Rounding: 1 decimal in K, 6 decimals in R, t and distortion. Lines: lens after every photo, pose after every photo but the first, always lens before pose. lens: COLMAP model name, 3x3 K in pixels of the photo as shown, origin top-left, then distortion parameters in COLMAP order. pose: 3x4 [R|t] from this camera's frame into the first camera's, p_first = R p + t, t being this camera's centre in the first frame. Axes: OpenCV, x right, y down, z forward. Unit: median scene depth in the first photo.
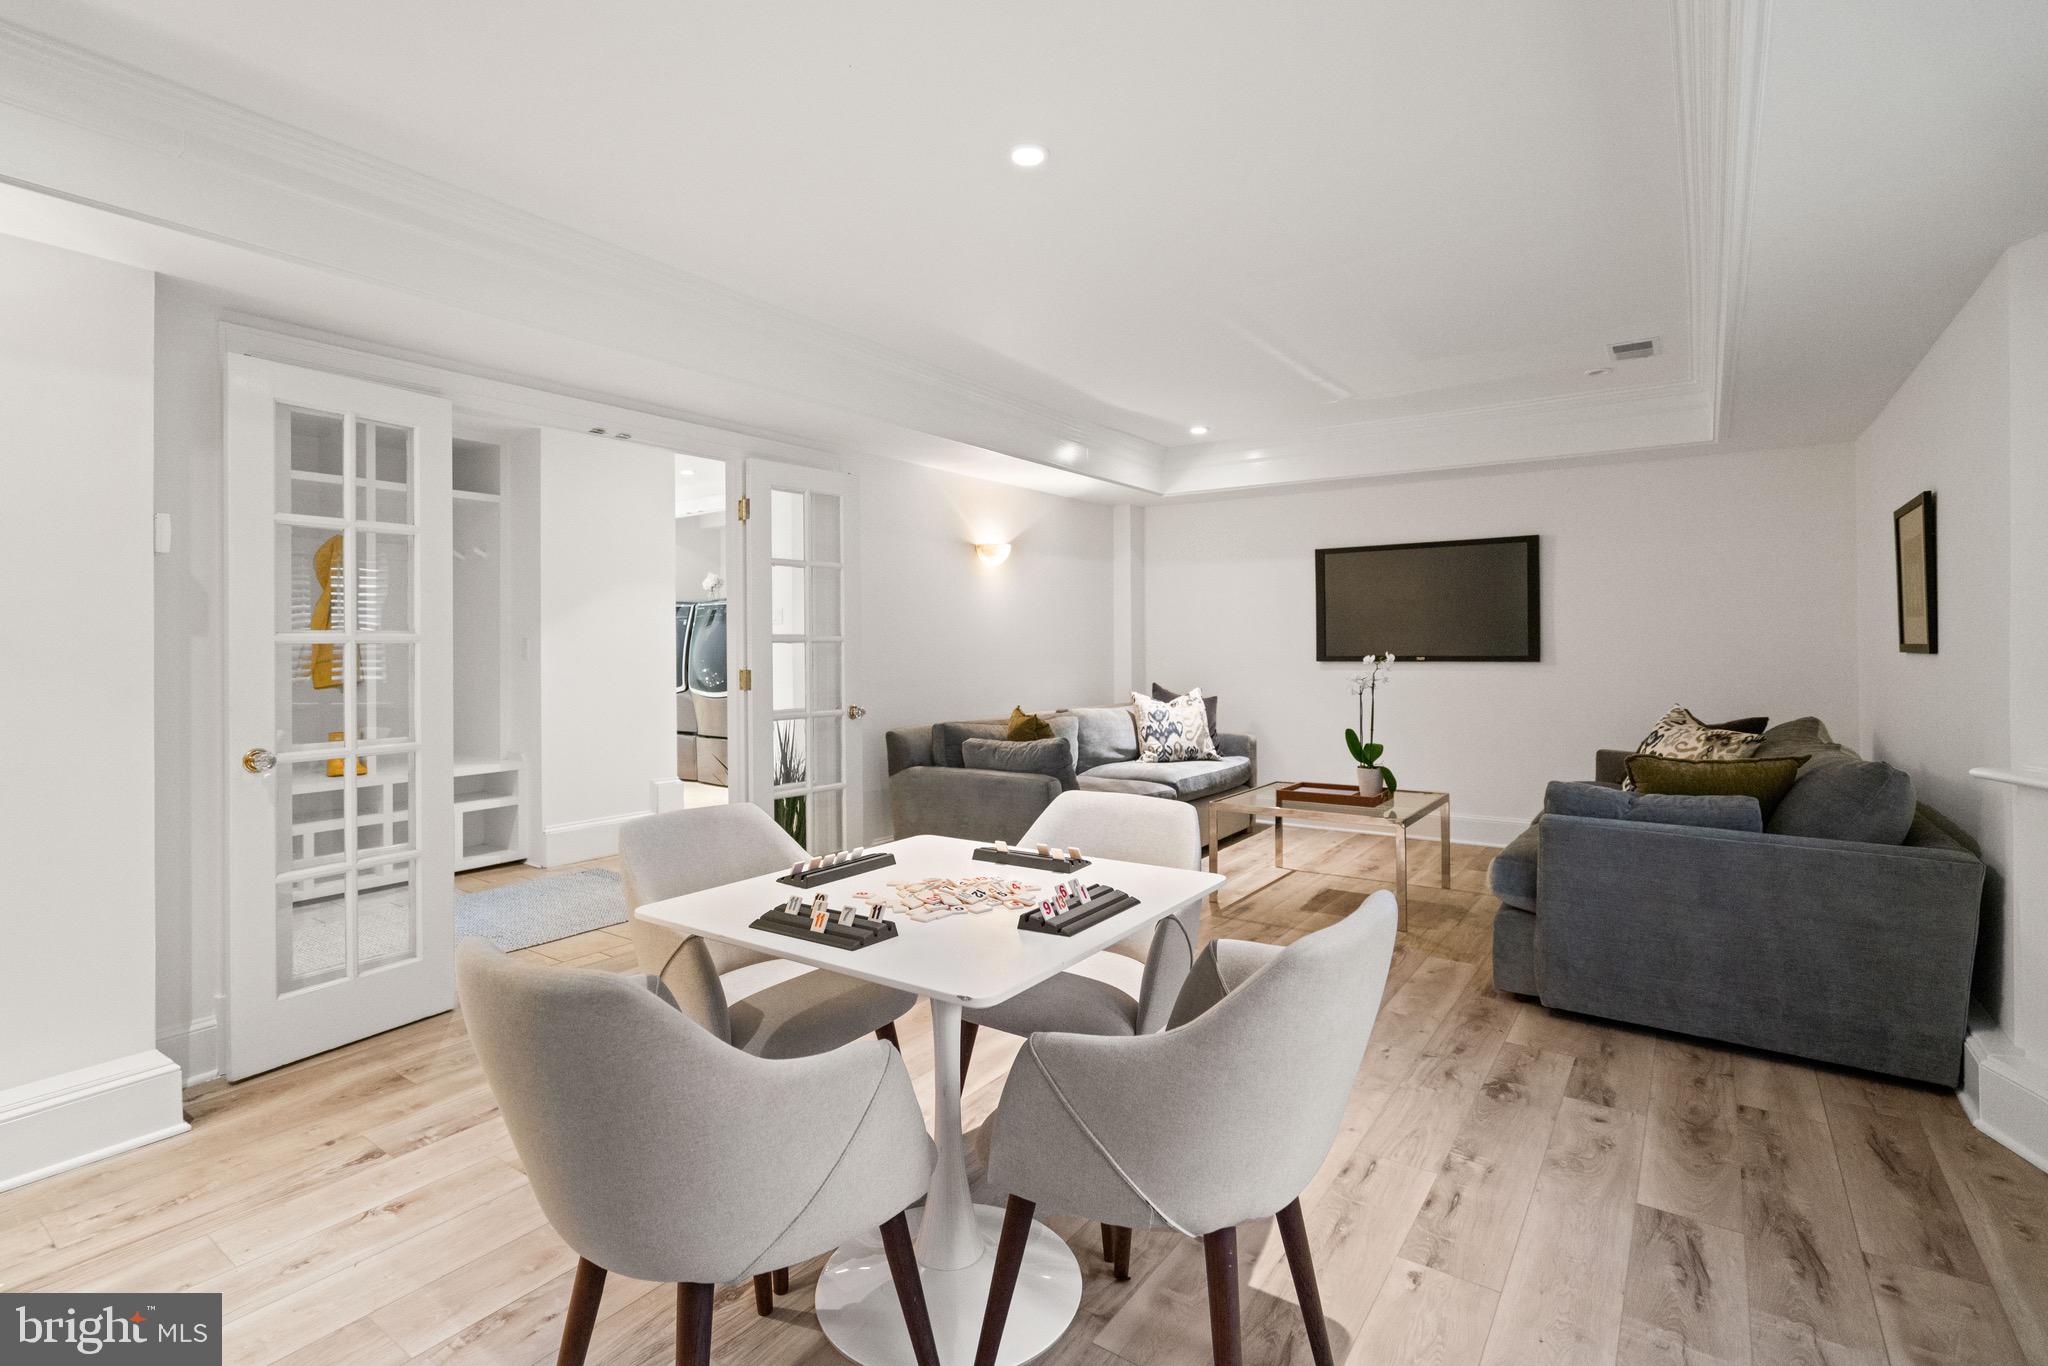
lens RADIAL K [[944.5, 0, 1024.5], [0, 944.5, 665.7], [0, 0, 1]] dist [-0.000337, -0.000084]
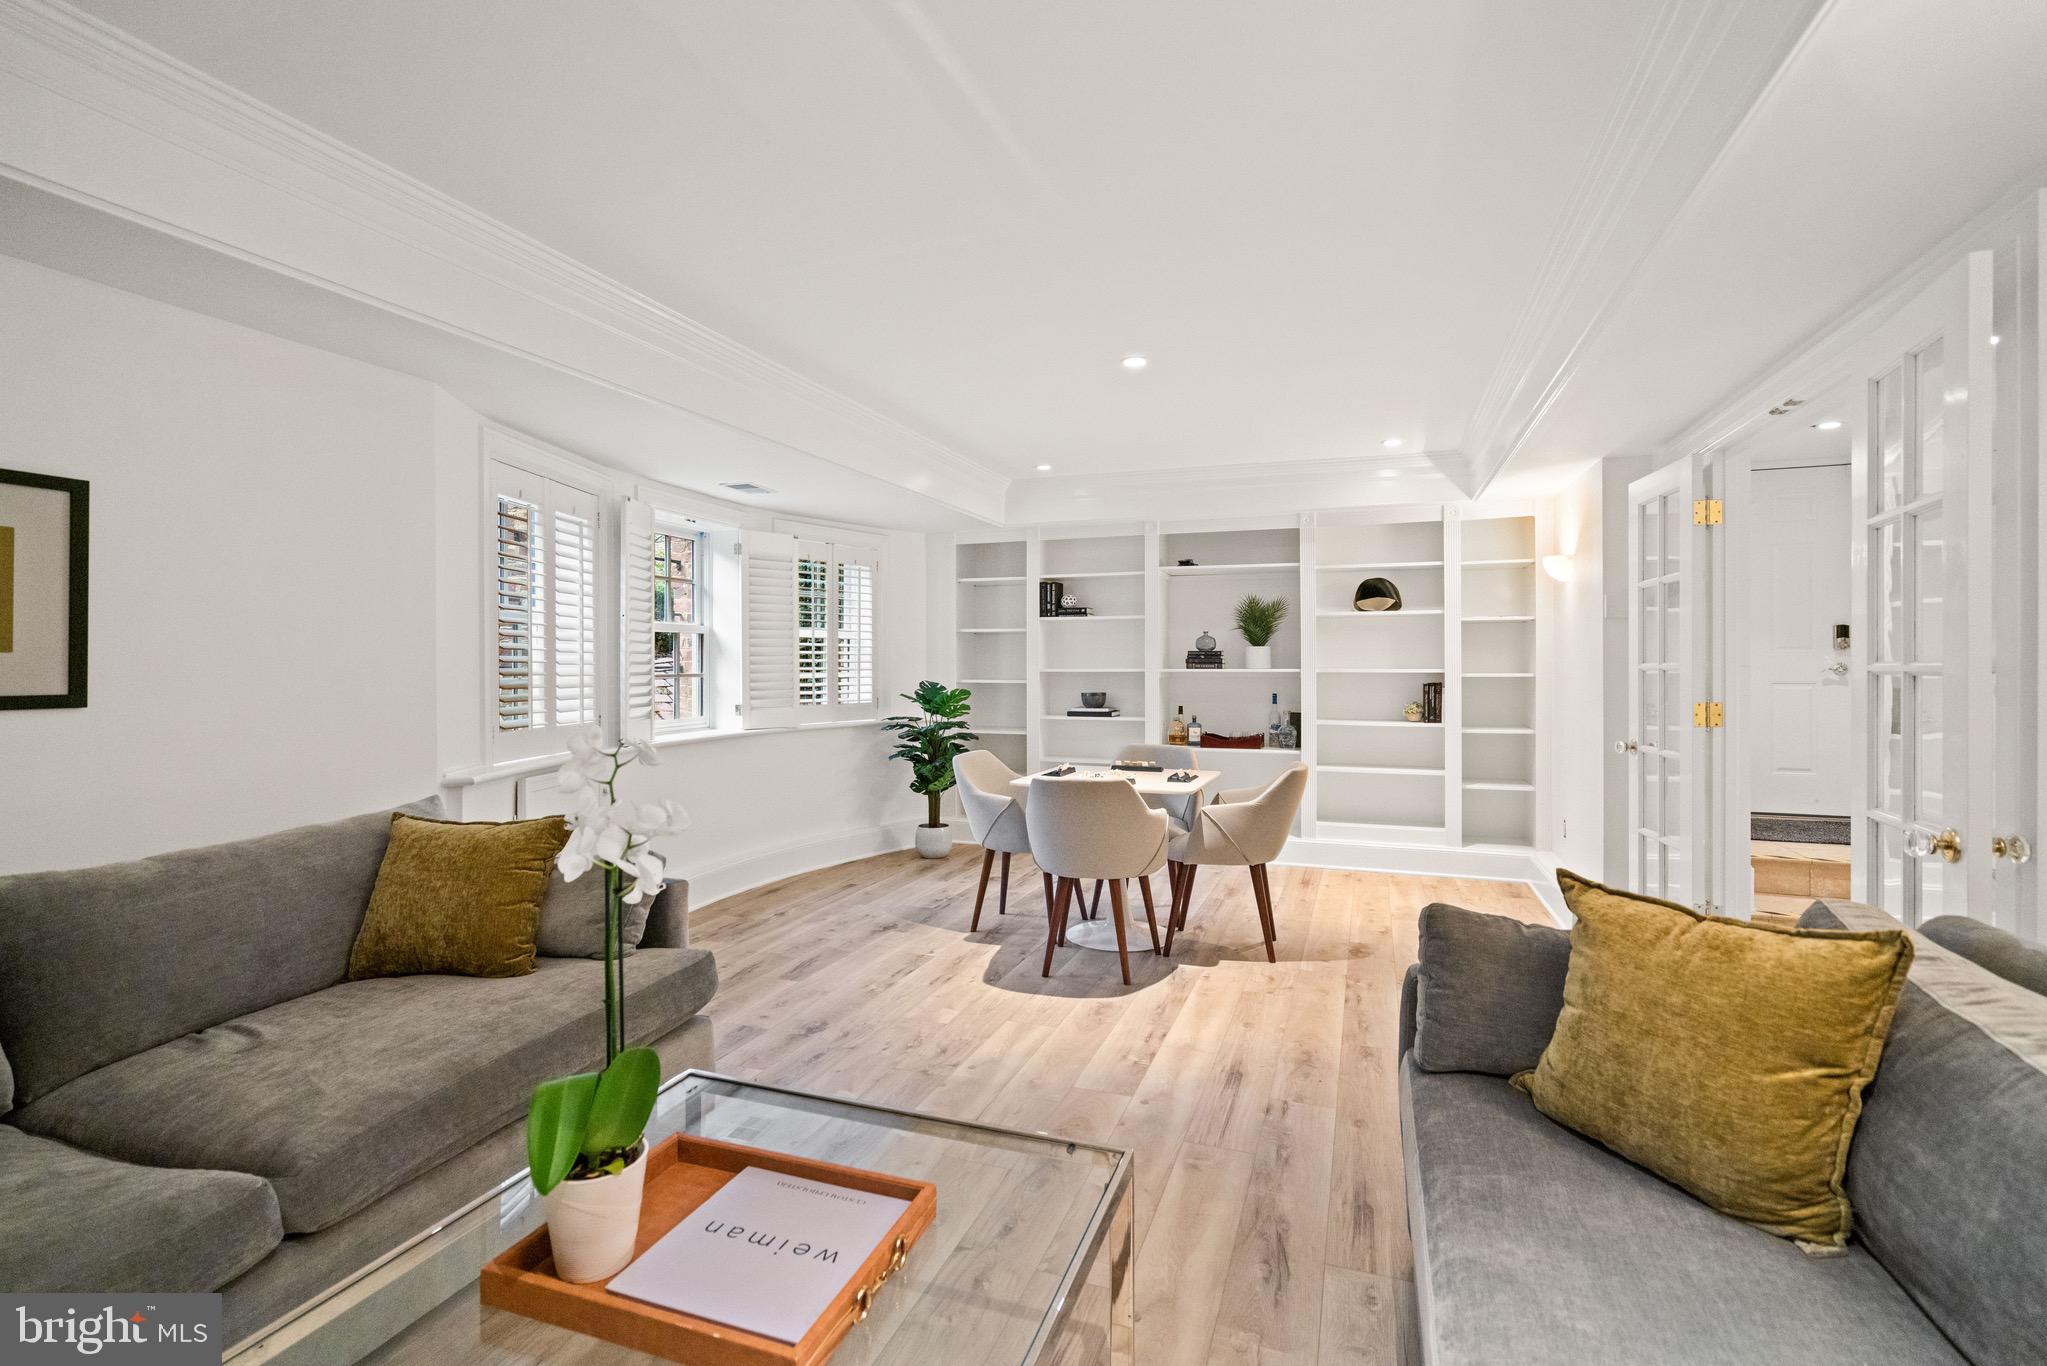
lens RADIAL K [[944.0, 0, 1024.1], [0, 944.0, 671.8], [0, 0, 1]] dist [-0.000337, -0.000084]
pose [[-0.962709, 0.009321, -0.270379, 0.606159], [0.003436, 0.999747, 0.022231, -0.067824], [0.270518, 0.020473, -0.962497, 2.441762]]
